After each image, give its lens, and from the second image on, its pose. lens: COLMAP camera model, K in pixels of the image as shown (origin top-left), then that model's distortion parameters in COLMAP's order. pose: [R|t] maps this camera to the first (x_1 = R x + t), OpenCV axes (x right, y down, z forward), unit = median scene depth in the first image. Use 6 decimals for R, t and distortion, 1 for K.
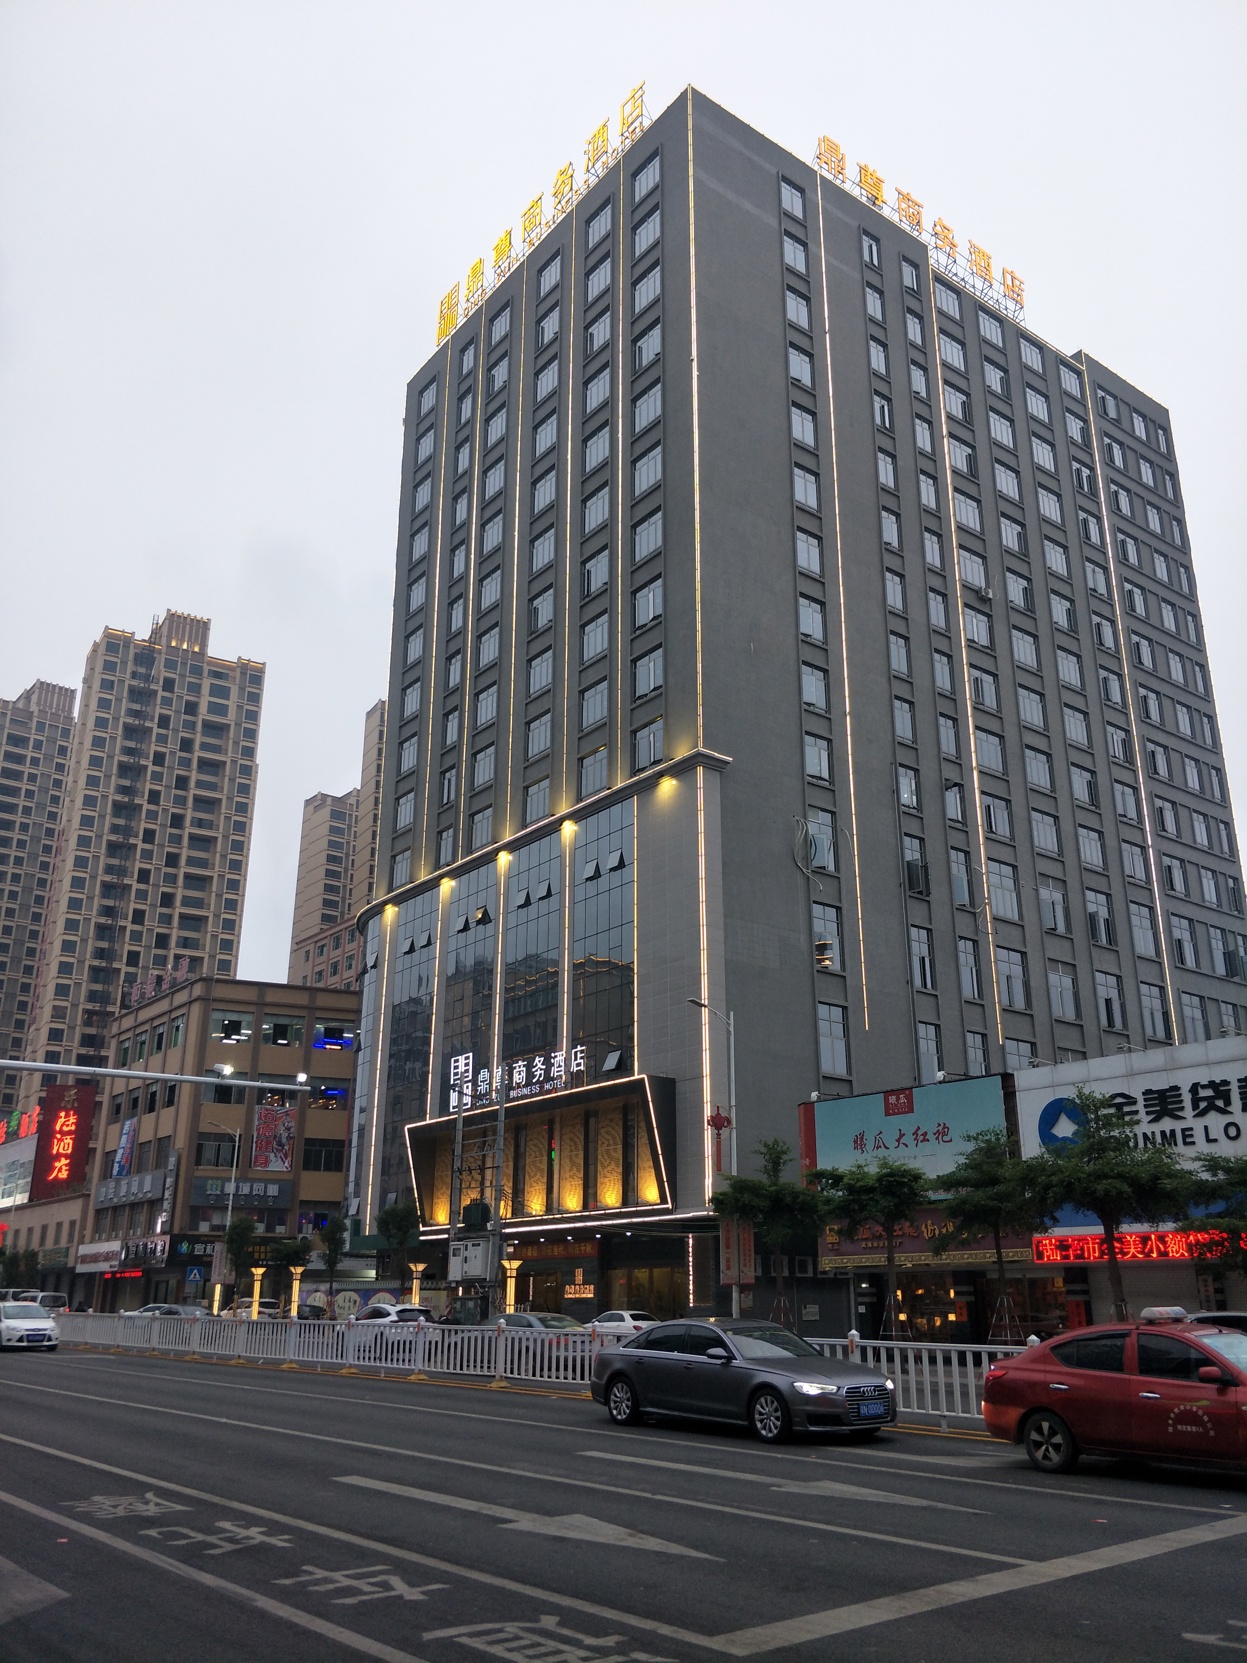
lens RADIAL K [[1341.5, 0, 629.8], [0, 1341.5, 825.6], [0, 0, 1]] dist [0.024931, -0.057020]
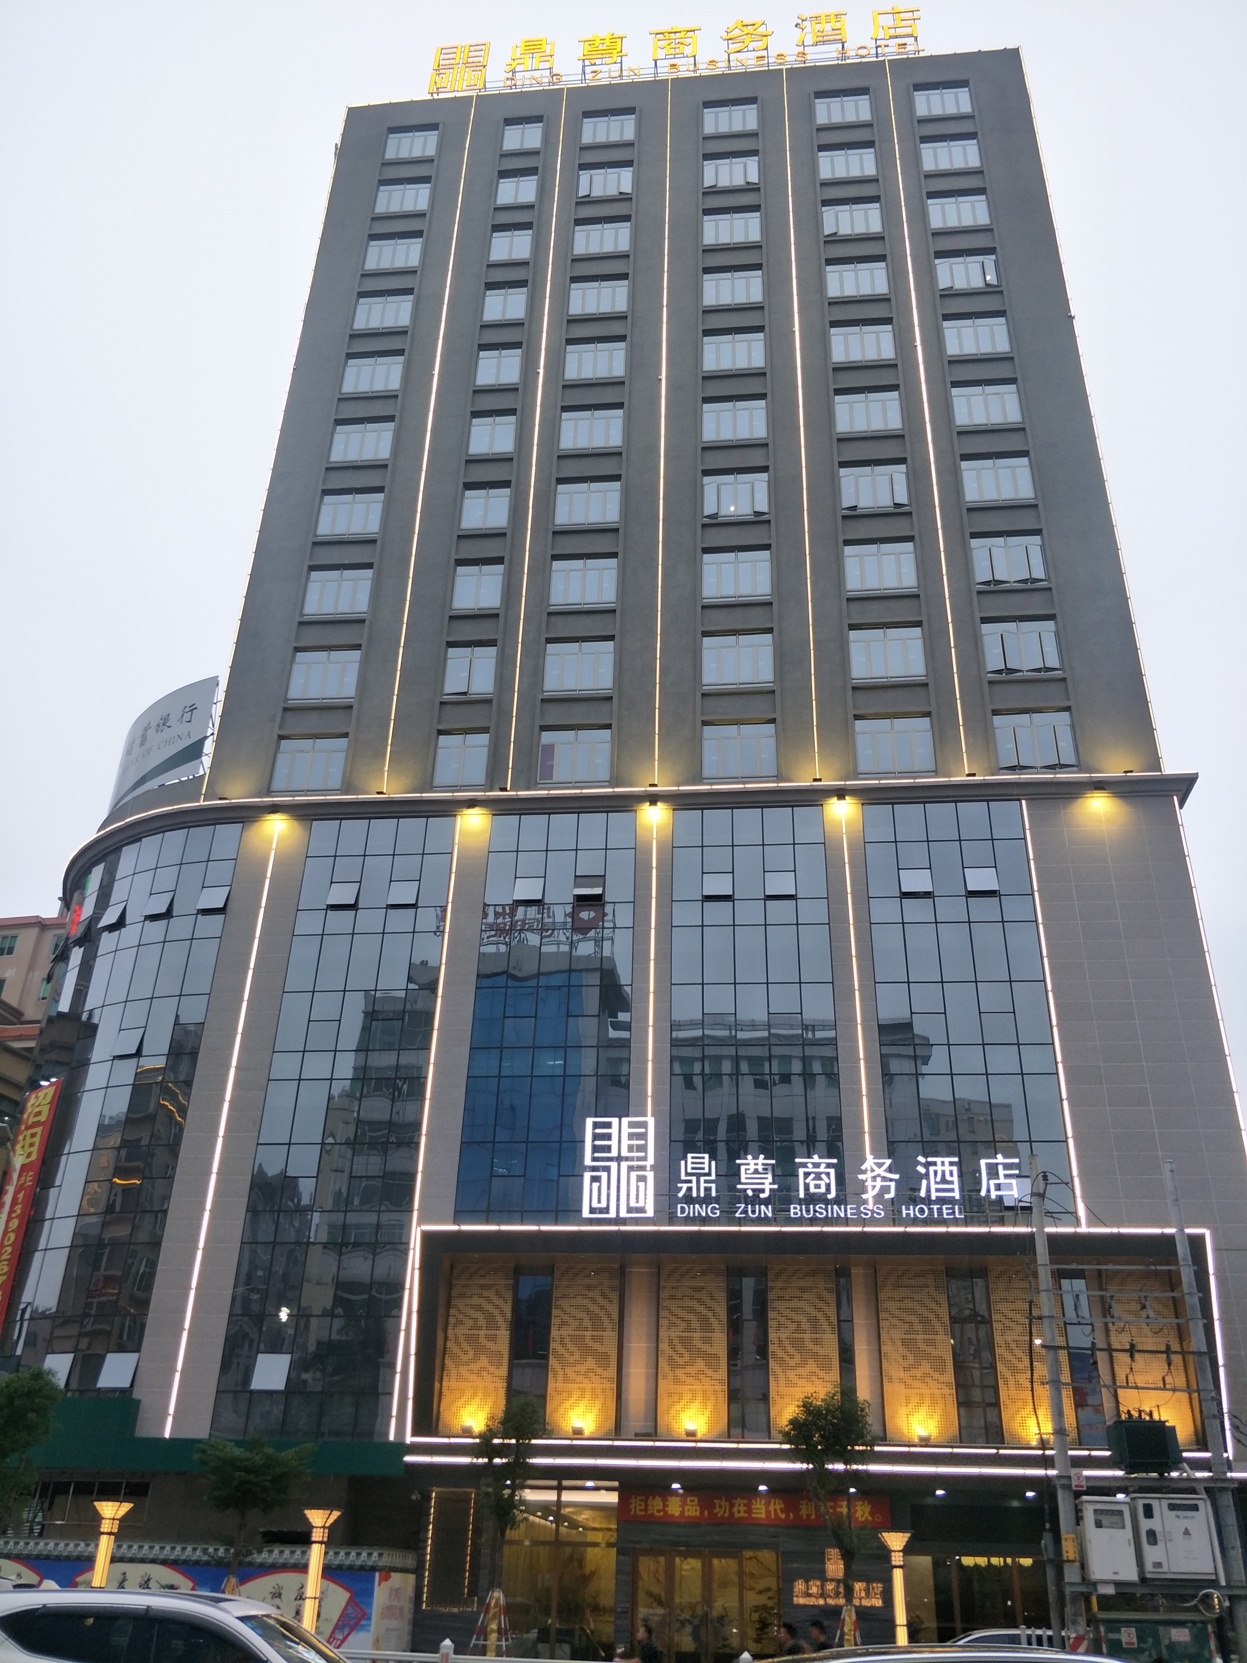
lens RADIAL K [[1341.5, 0, 587.5], [0, 1341.5, 877.9], [0, 0, 1]] dist [0.024931, -0.057020]
pose [[0.694646, 0.368858, 0.617584, -0.519230], [-0.275594, 0.929486, -0.245161, 0.225169], [-0.664466, 0.000098, 0.747319, 0.631583]]
